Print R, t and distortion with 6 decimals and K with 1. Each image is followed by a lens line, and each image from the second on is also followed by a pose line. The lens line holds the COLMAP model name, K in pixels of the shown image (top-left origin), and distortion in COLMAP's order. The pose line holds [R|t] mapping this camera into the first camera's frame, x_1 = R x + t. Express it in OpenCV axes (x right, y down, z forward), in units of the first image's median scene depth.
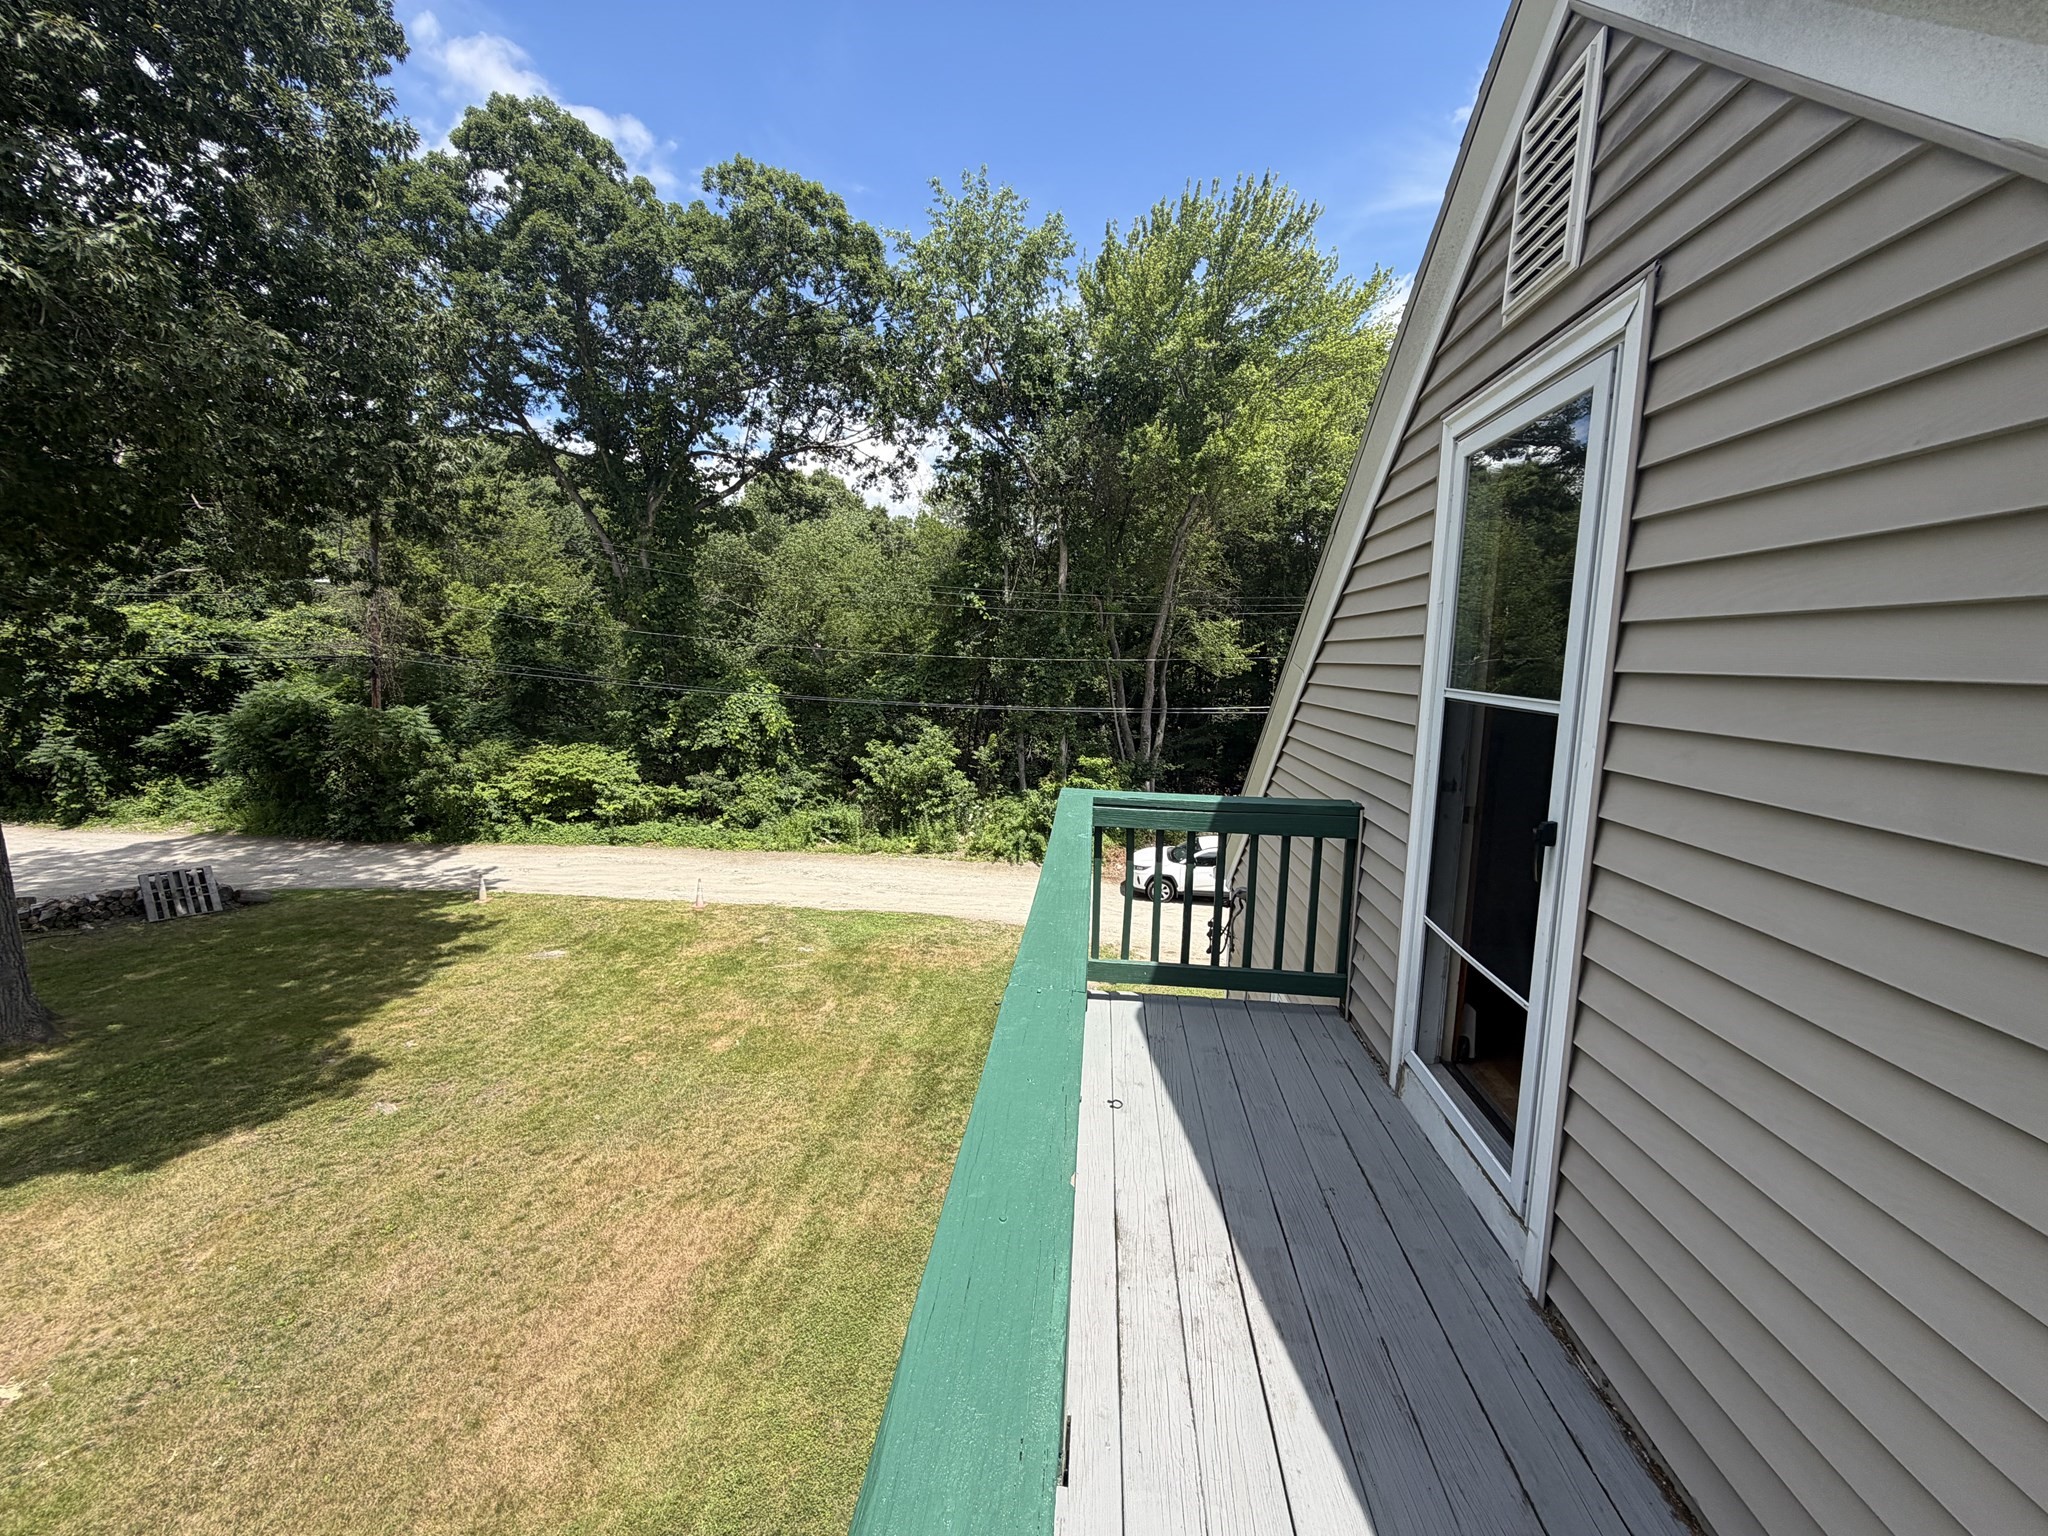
lens RADIAL K [[817.8, 0, 1019.1], [0, 817.8, 767.2], [0, 0, 1]] dist [0.000477, 0.000056]
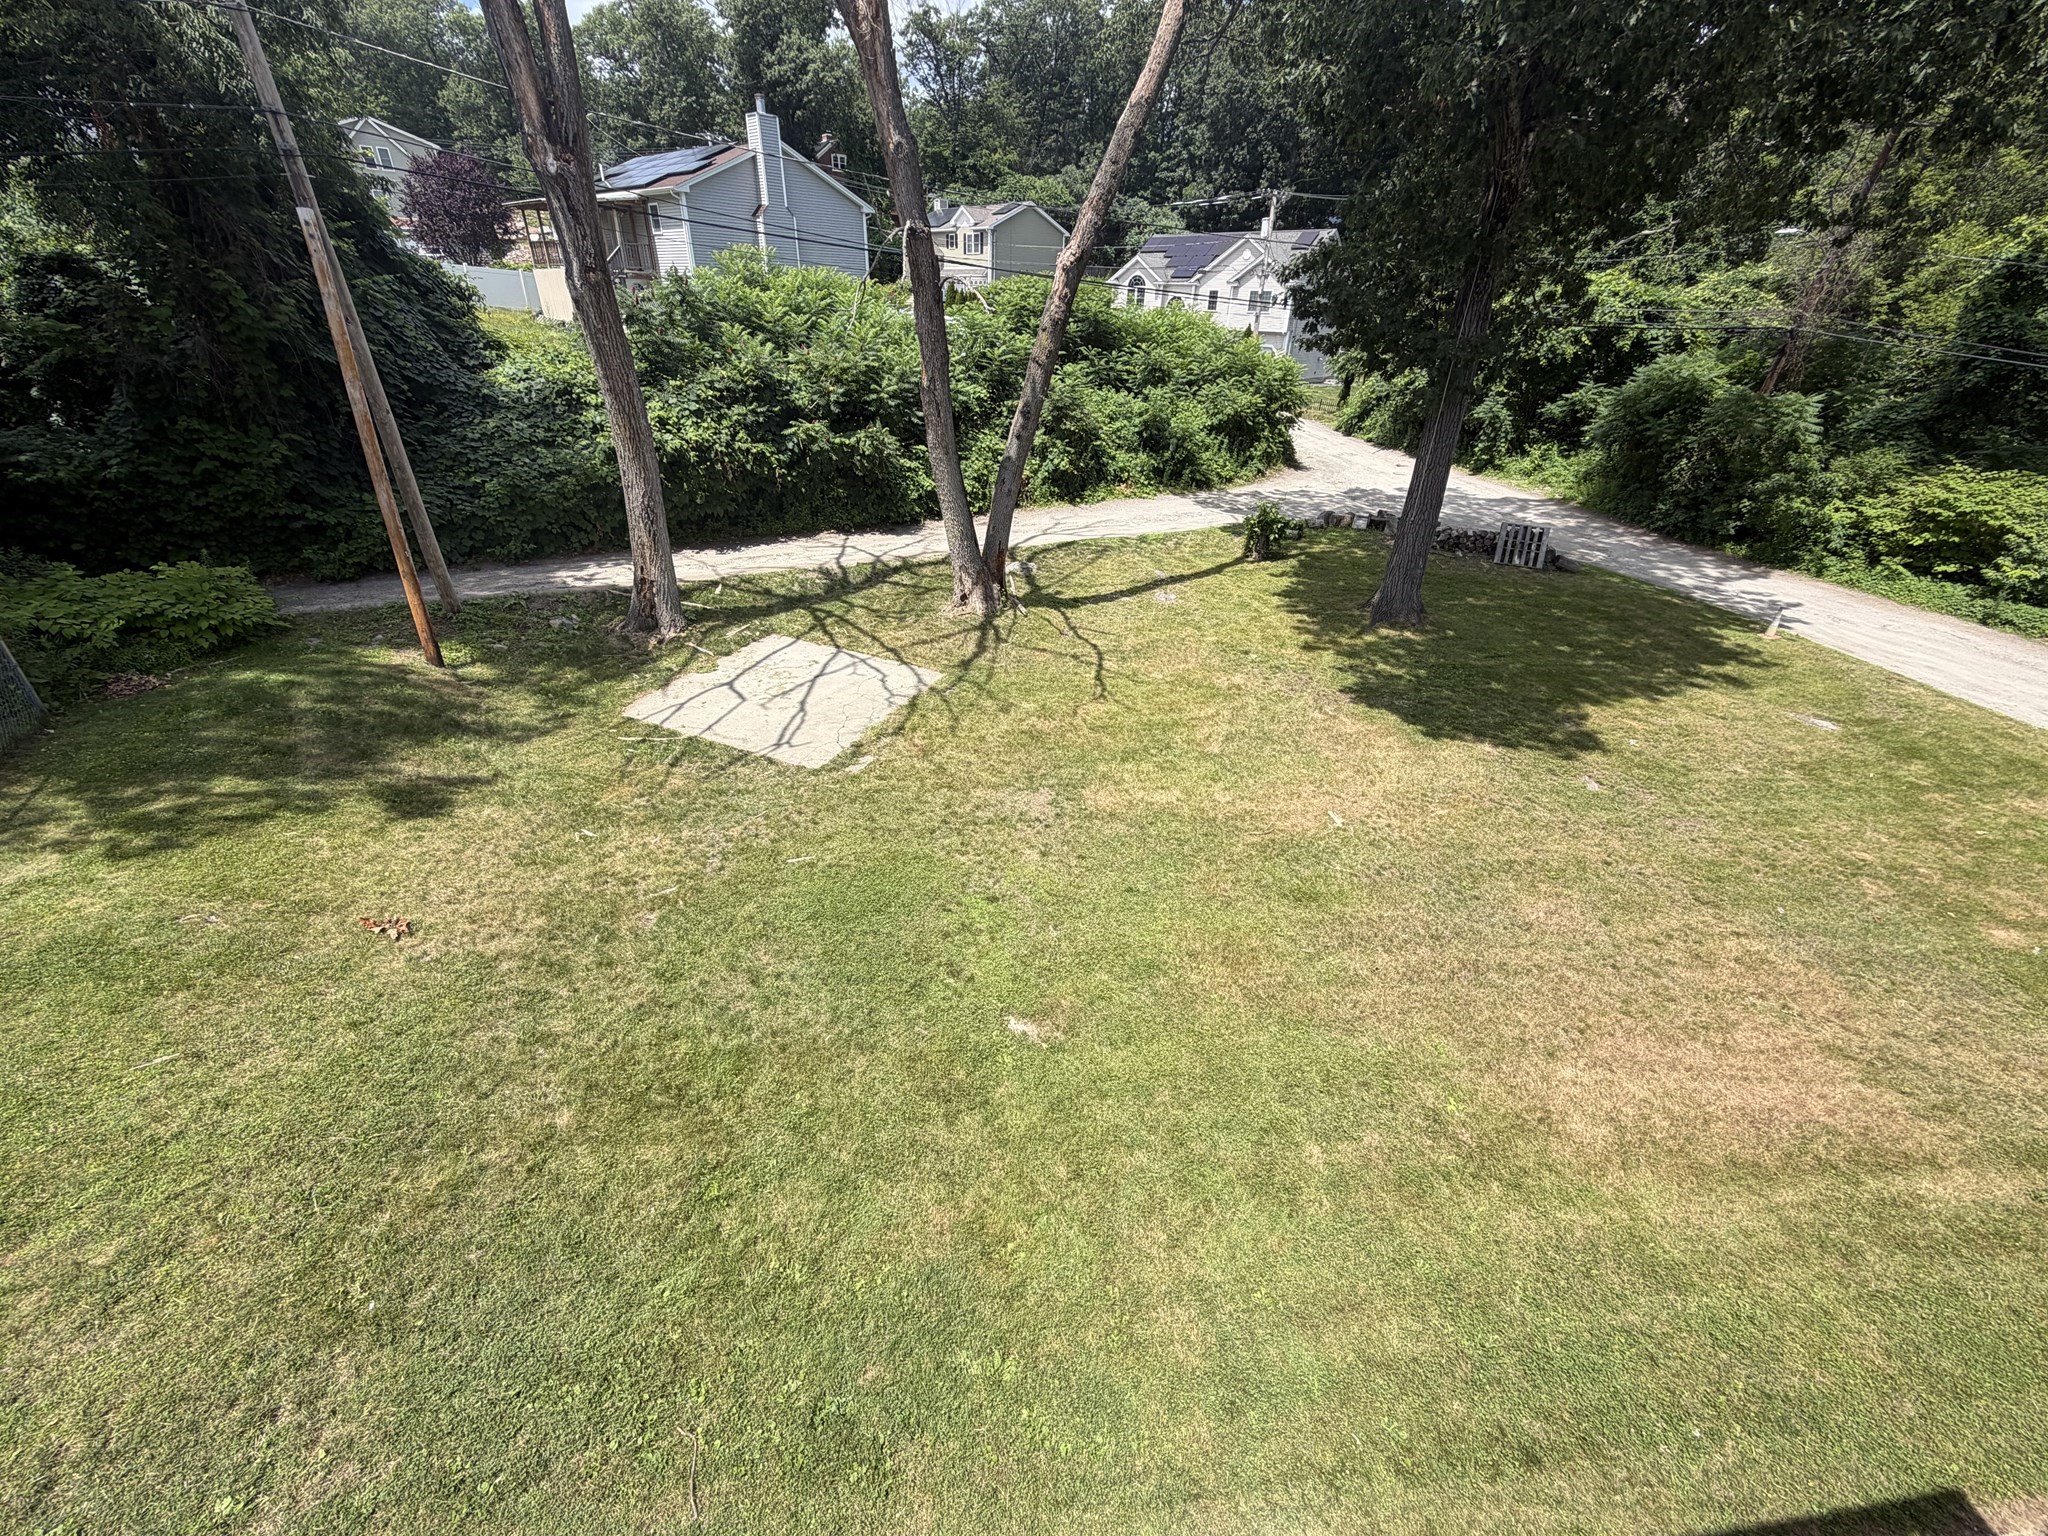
lens RADIAL K [[817.8, 0, 1019.4], [0, 817.8, 765.3], [0, 0, 1]] dist [0.000477, 0.000056]
pose [[0.219784, 0.472160, -0.853674, -0.007735], [-0.148114, 0.881077, 0.449183, 0.007219], [0.964239, 0.027718, 0.263581, -0.017225]]
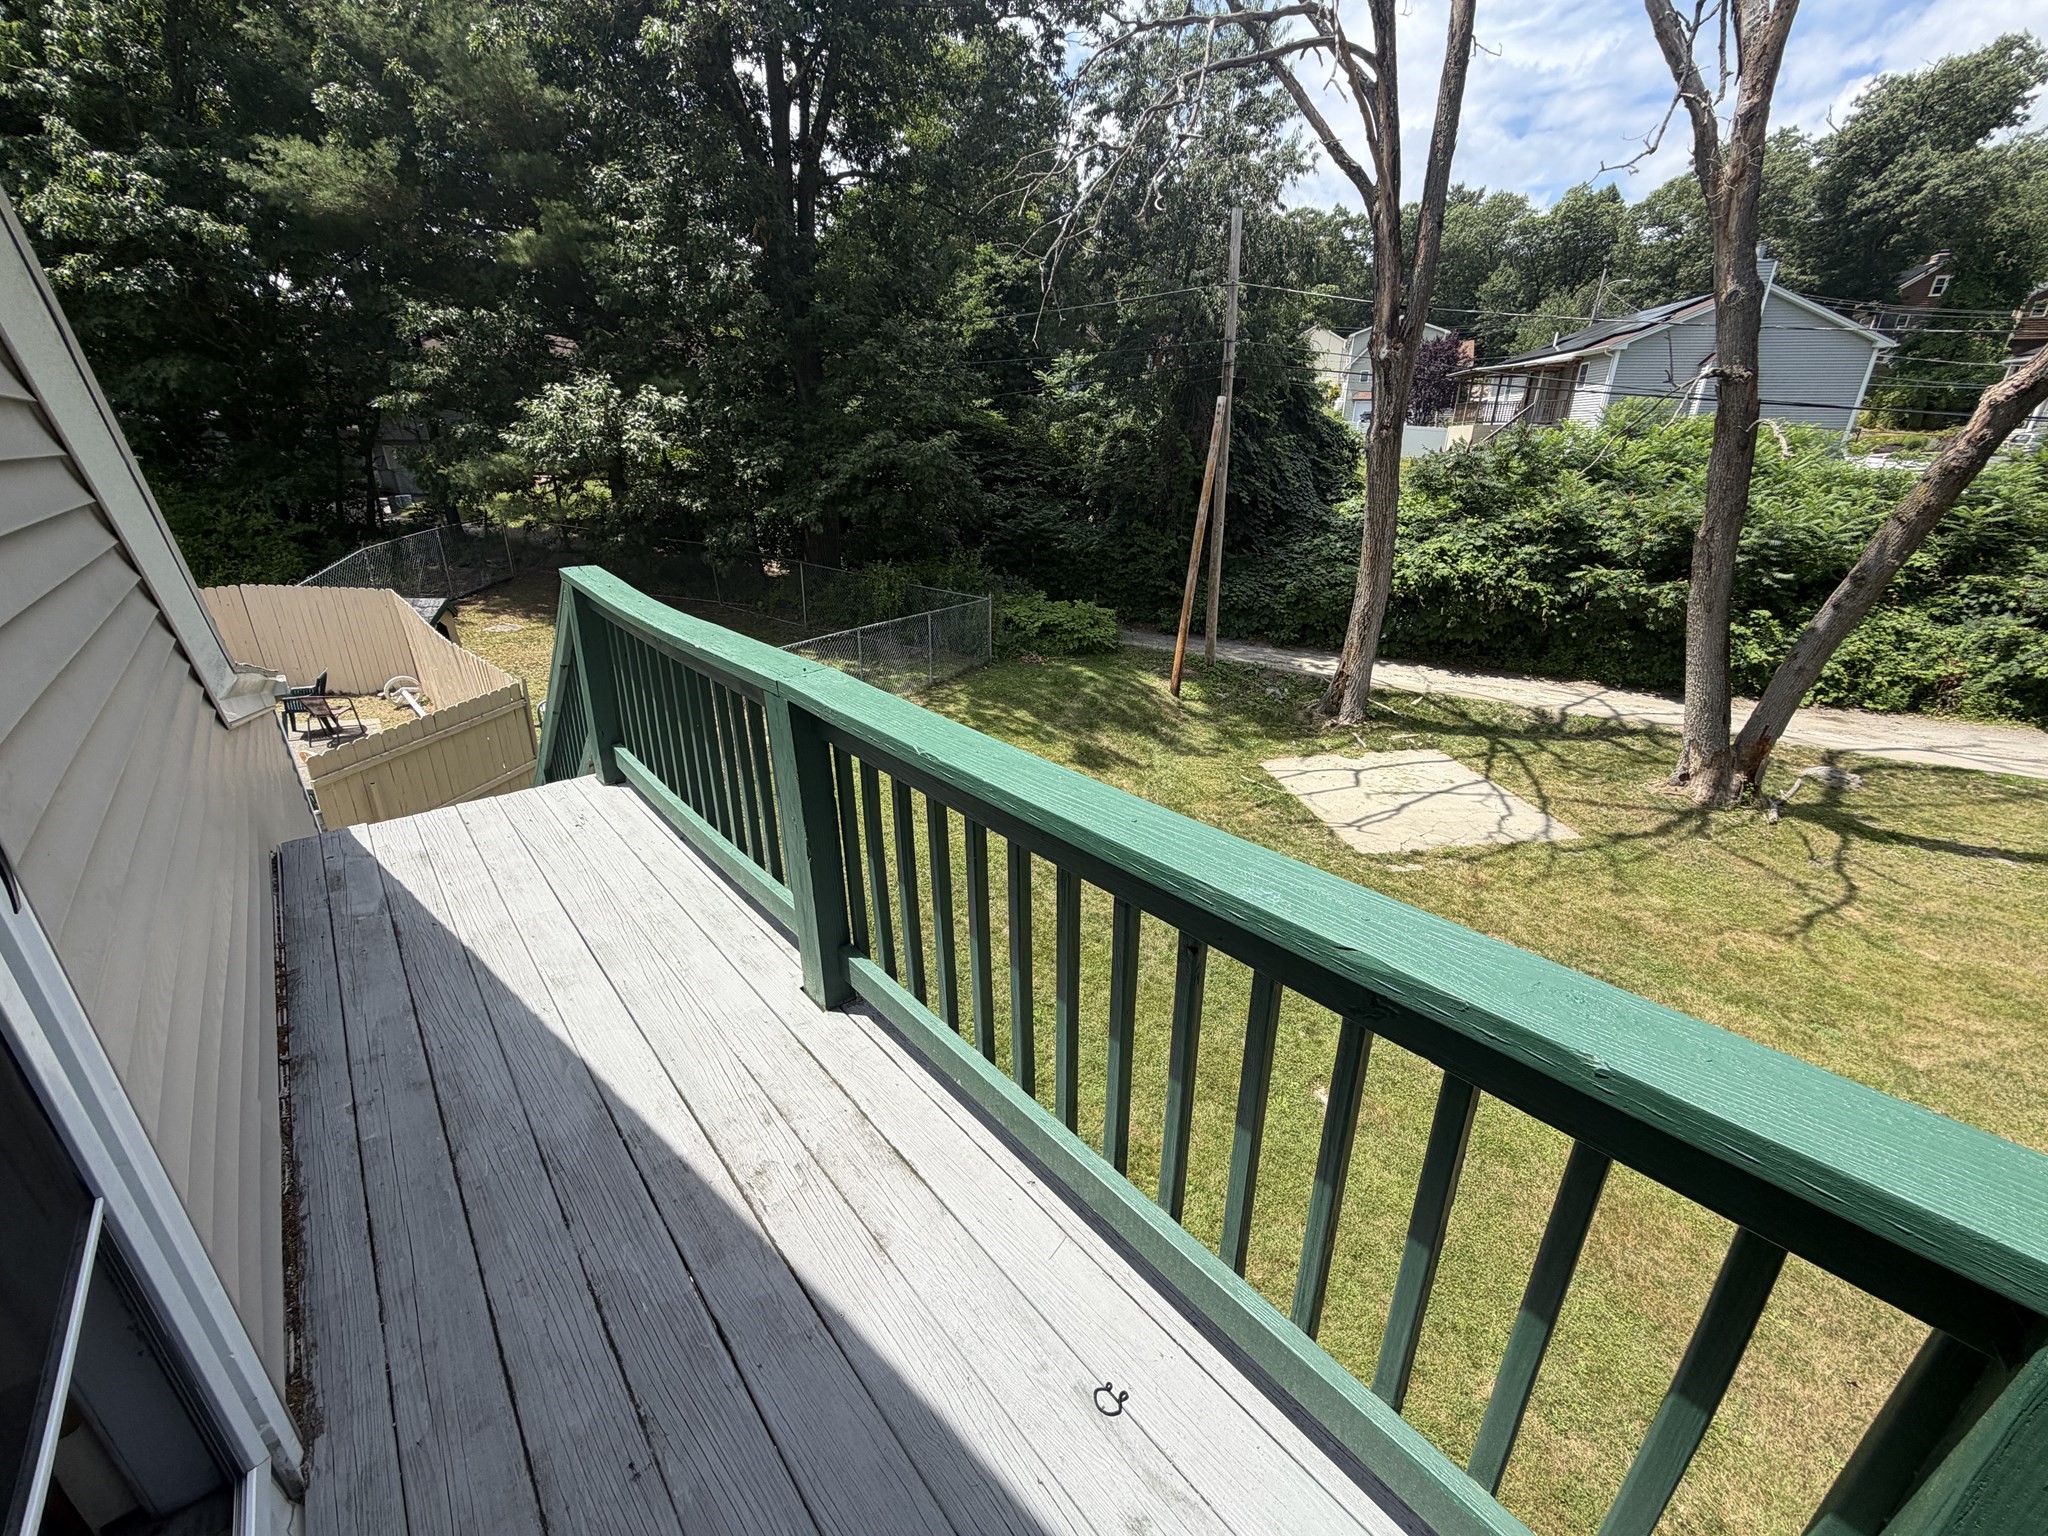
lens RADIAL K [[817.8, 0, 1021.3], [0, 817.8, 765.0], [0, 0, 1]] dist [0.000477, 0.000056]
pose [[-0.693468, 0.248843, -0.676151, 0.050720], [-0.111464, 0.890110, 0.441904, -0.015399], [0.711814, 0.381813, -0.589526, 0.146968]]
